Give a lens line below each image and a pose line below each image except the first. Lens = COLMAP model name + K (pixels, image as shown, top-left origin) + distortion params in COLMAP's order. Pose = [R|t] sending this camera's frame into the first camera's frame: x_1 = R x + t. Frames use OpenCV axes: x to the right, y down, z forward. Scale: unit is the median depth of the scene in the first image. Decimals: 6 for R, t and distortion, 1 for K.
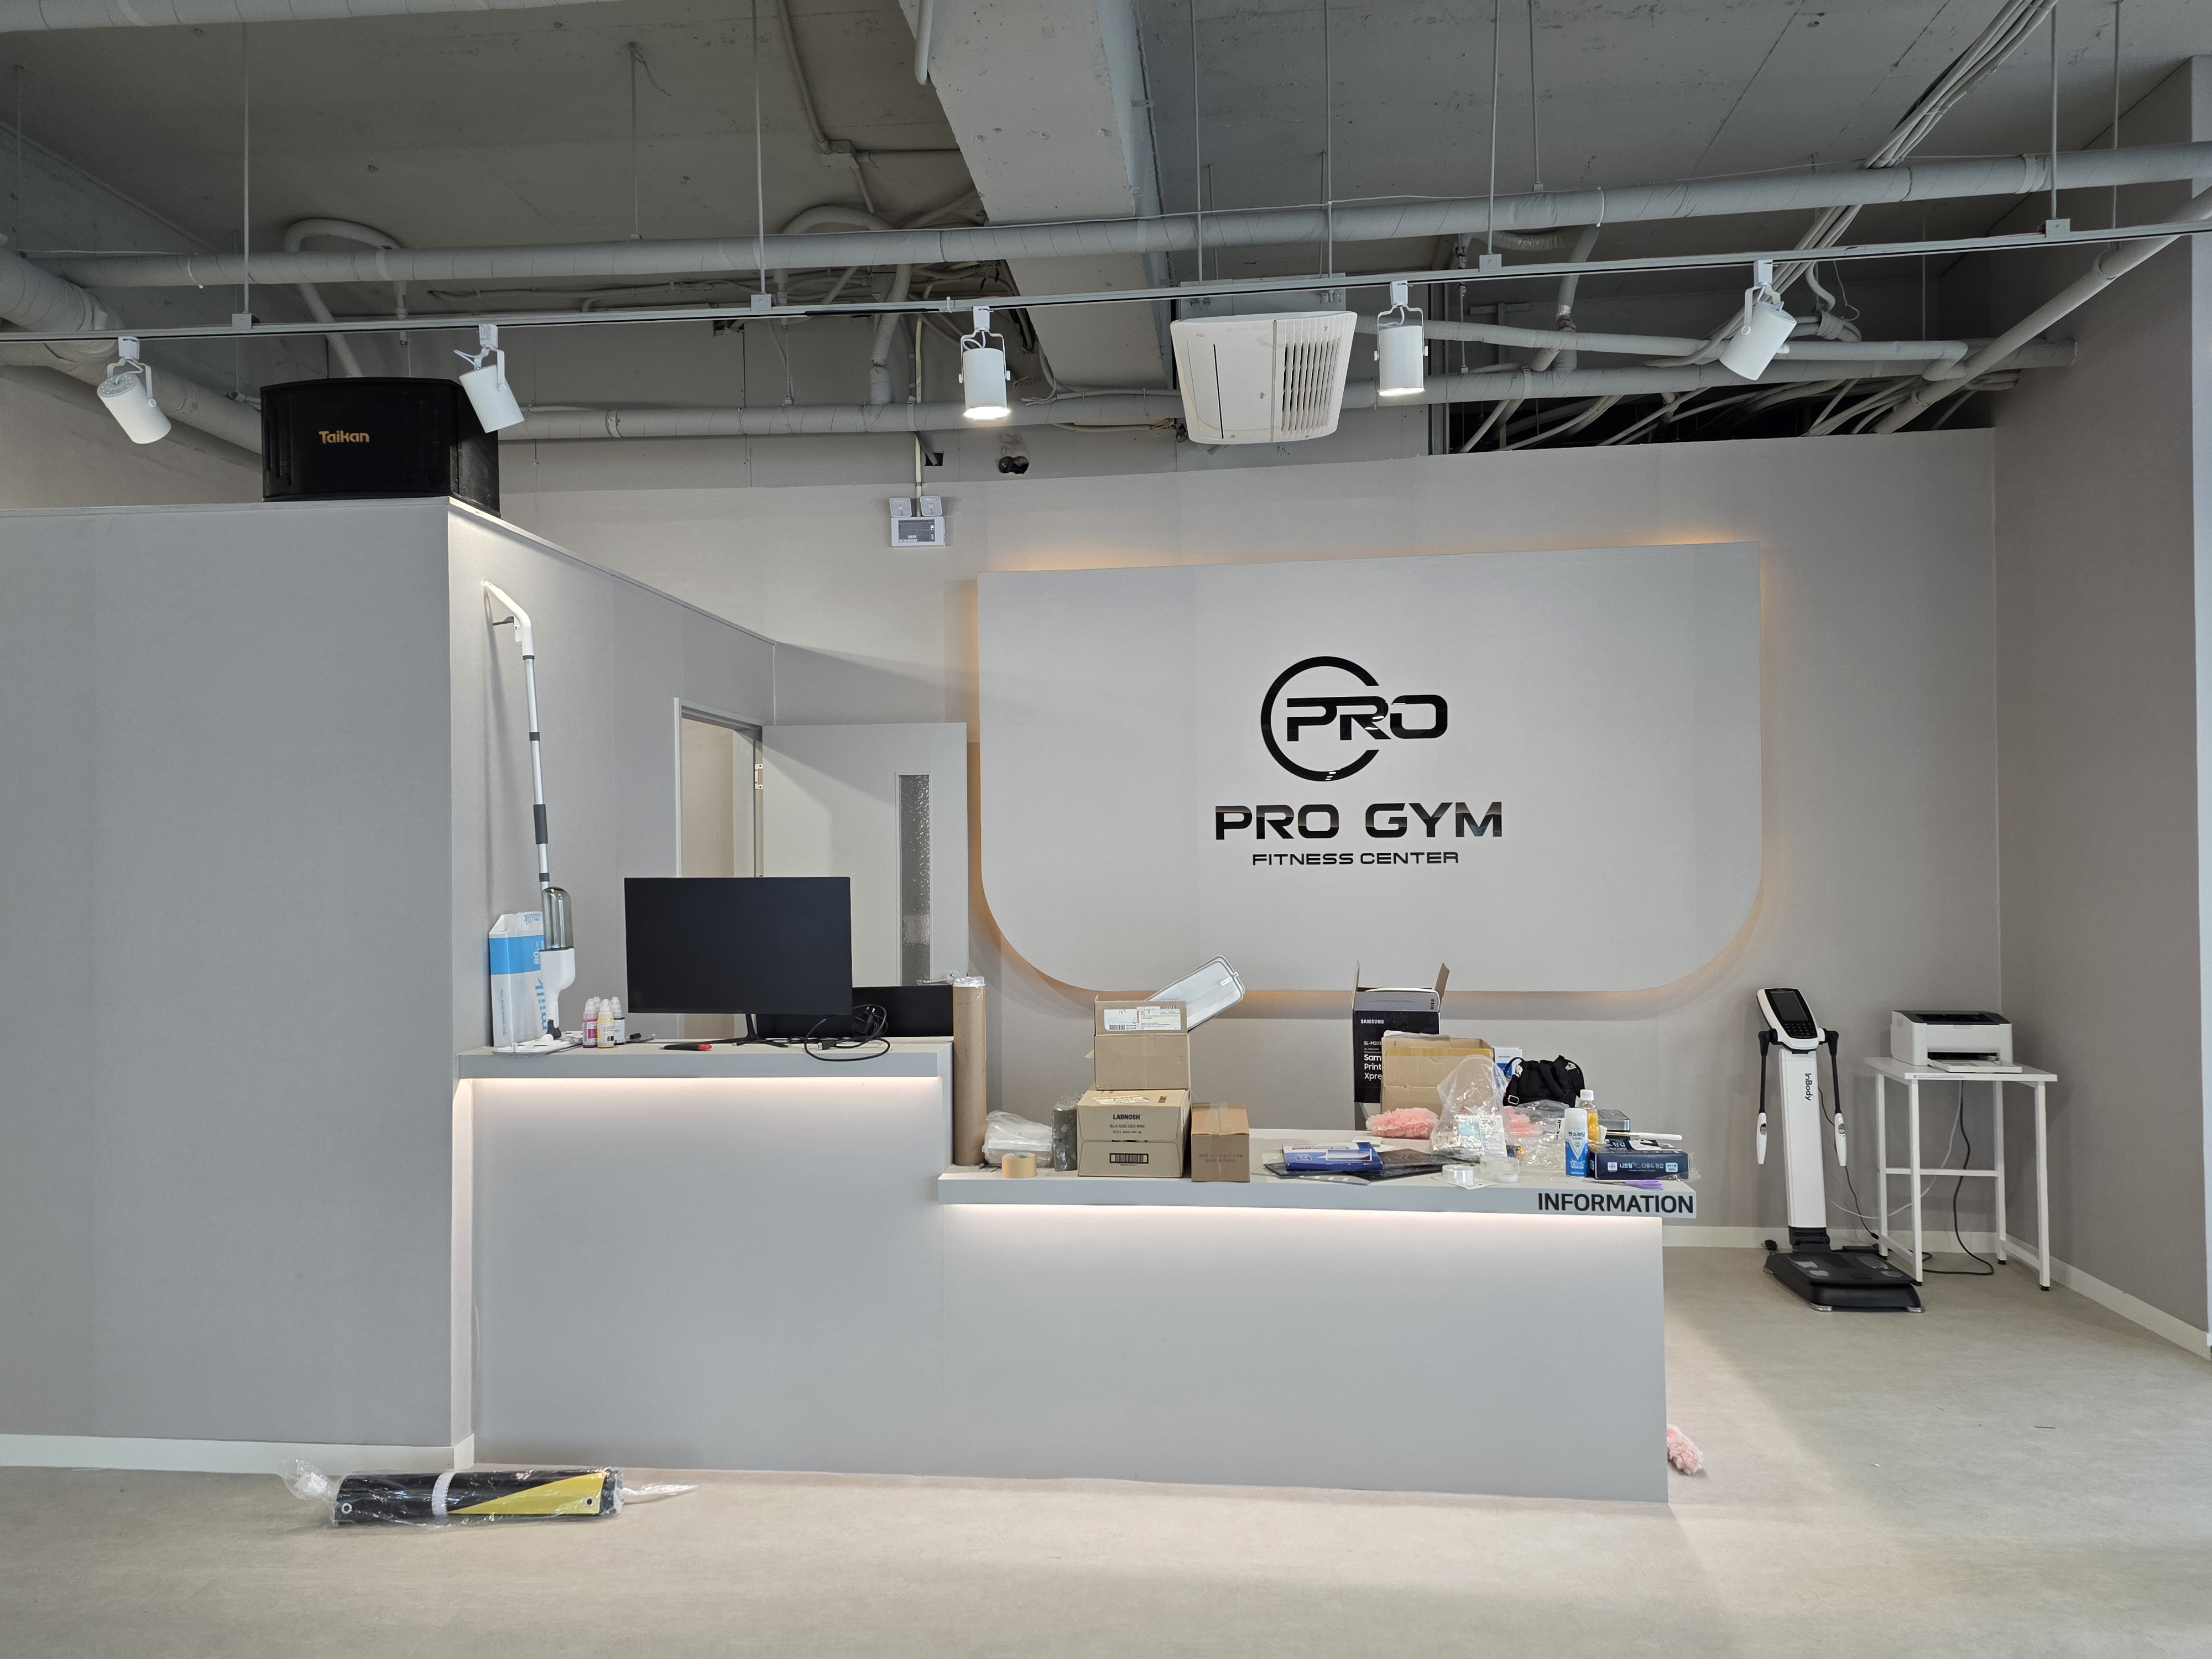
lens RADIAL K [[1461.1, 0, 1120.2], [0, 1461.1, 814.8], [0, 0, 1]] dist [0.061508, -0.045865]
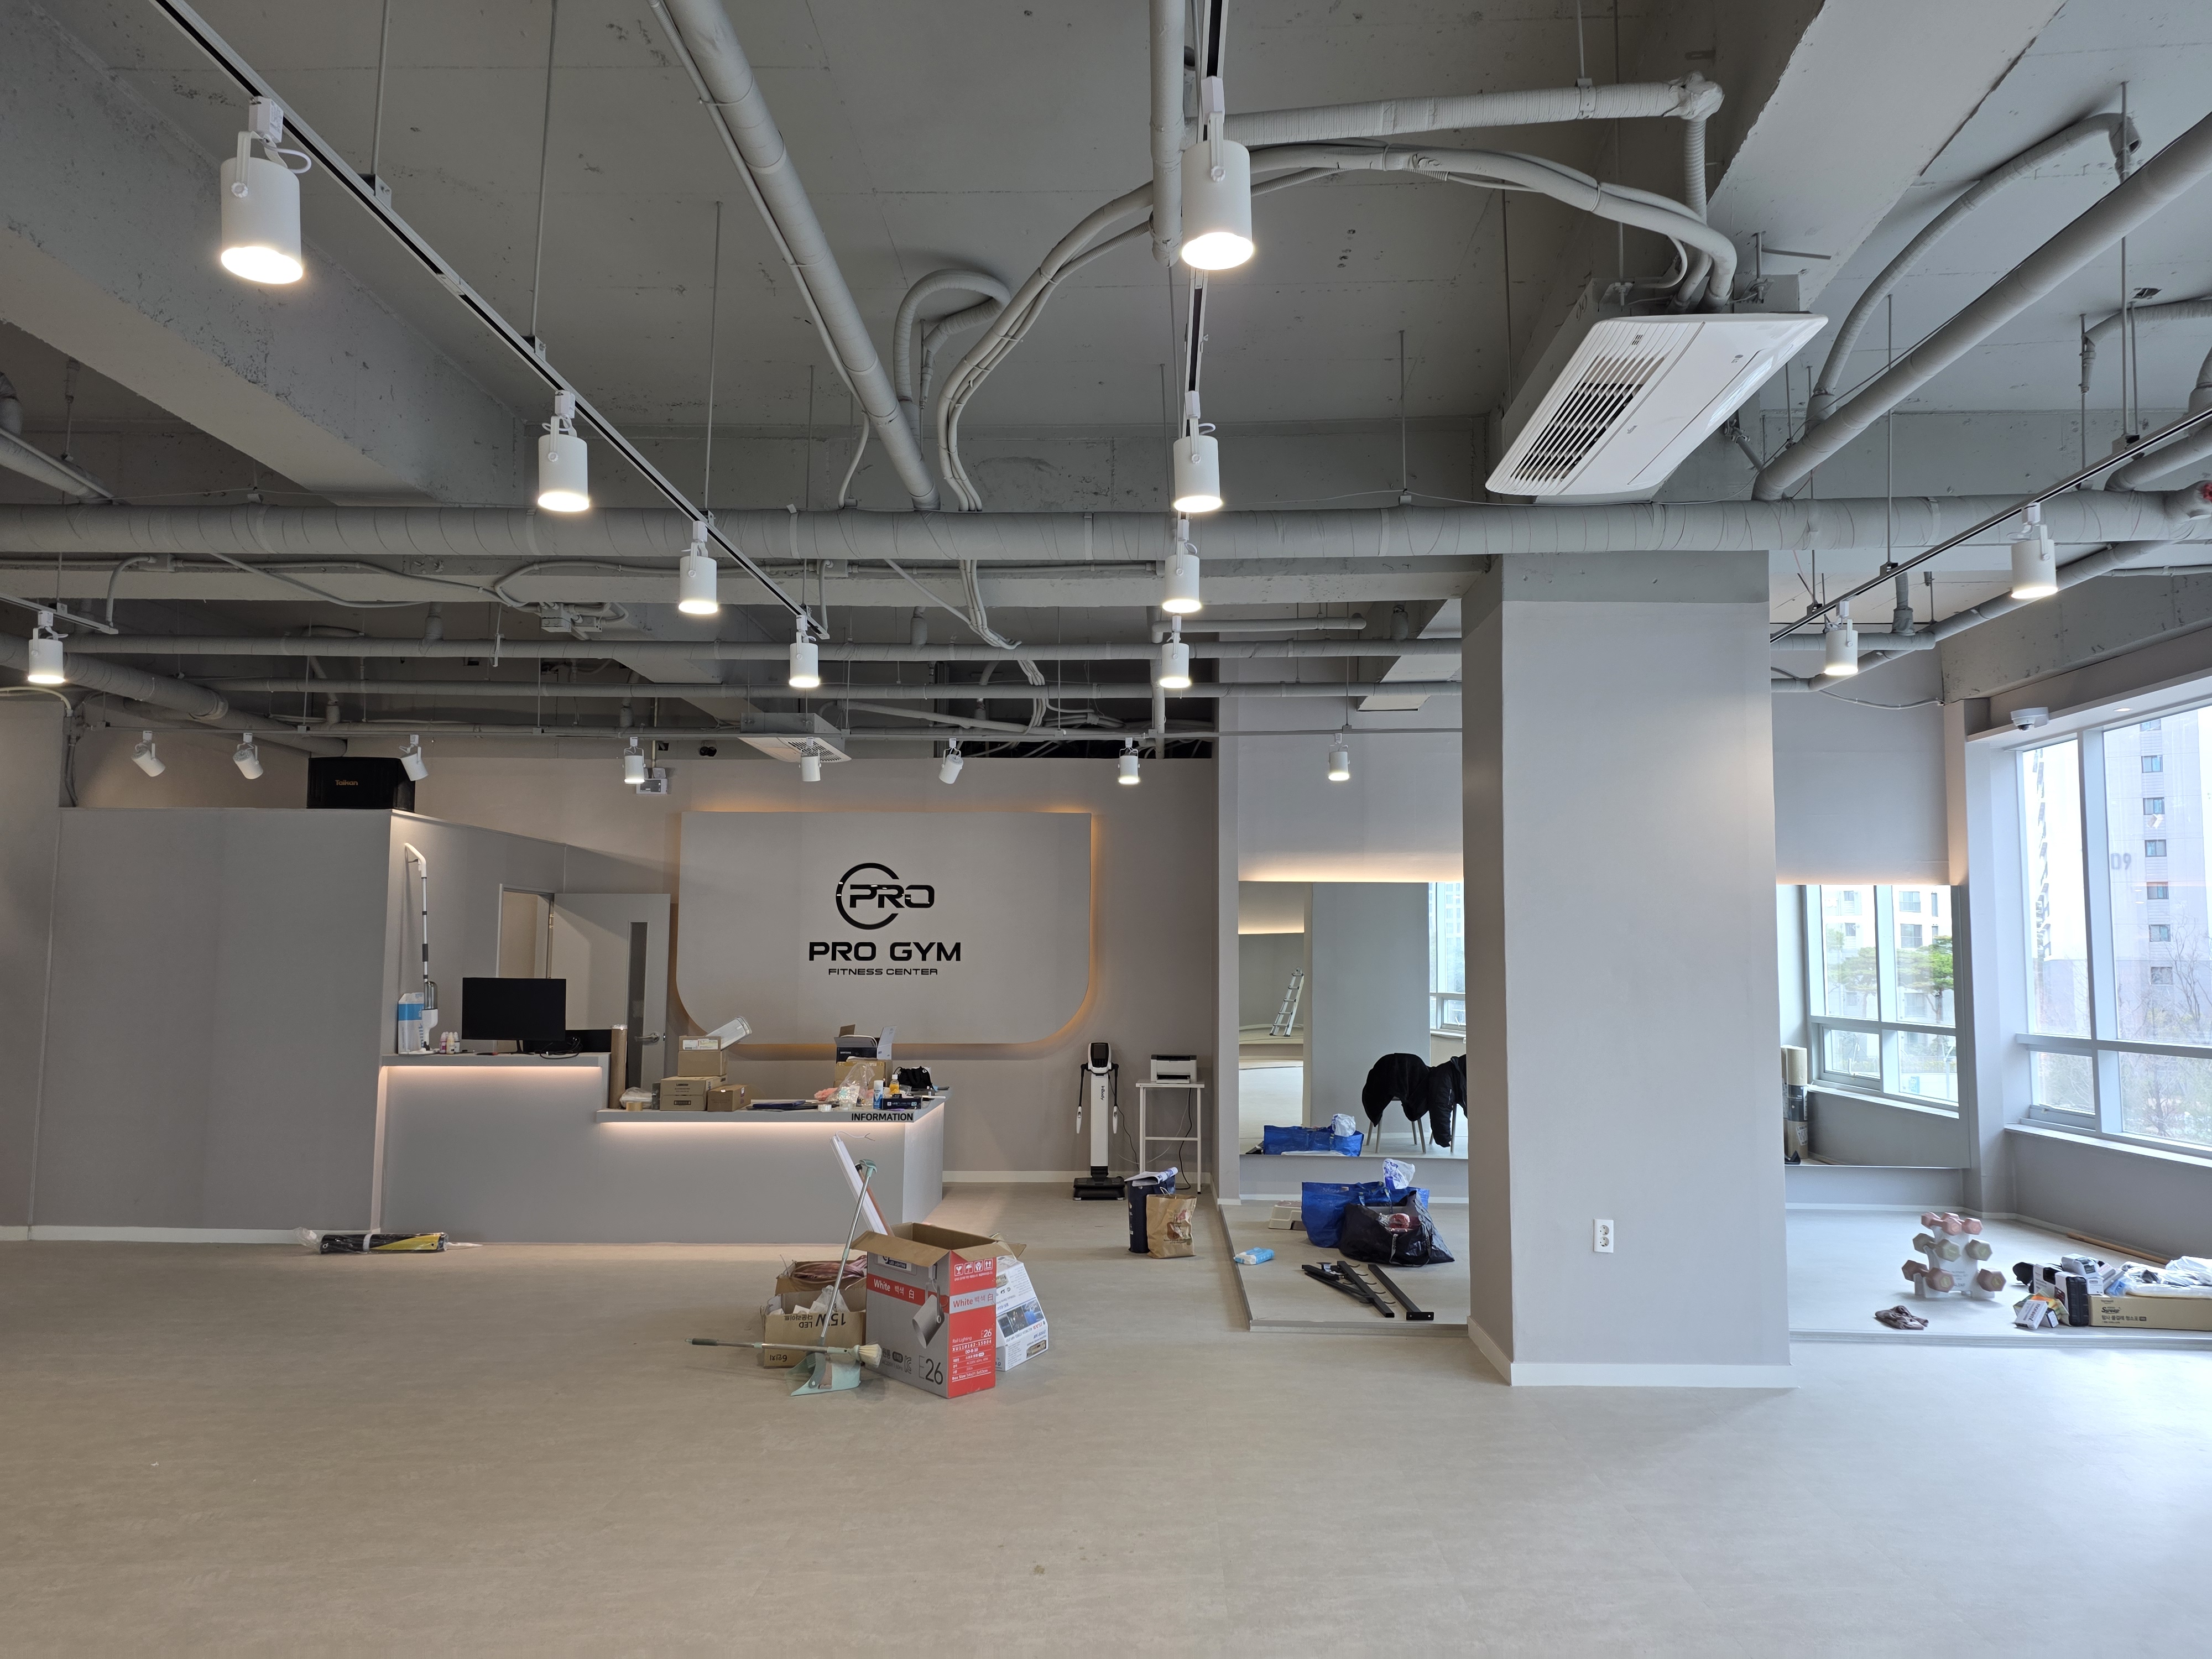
lens RADIAL K [[1437.4, 0, 1158.0], [0, 1437.4, 821.3], [0, 0, 1]] dist [0.063549, -0.075554]
pose [[0.995345, 0.026778, 0.092581, 0.336012], [-0.020648, 0.997570, -0.066547, -0.046608], [-0.094138, 0.064326, 0.993479, -0.873630]]
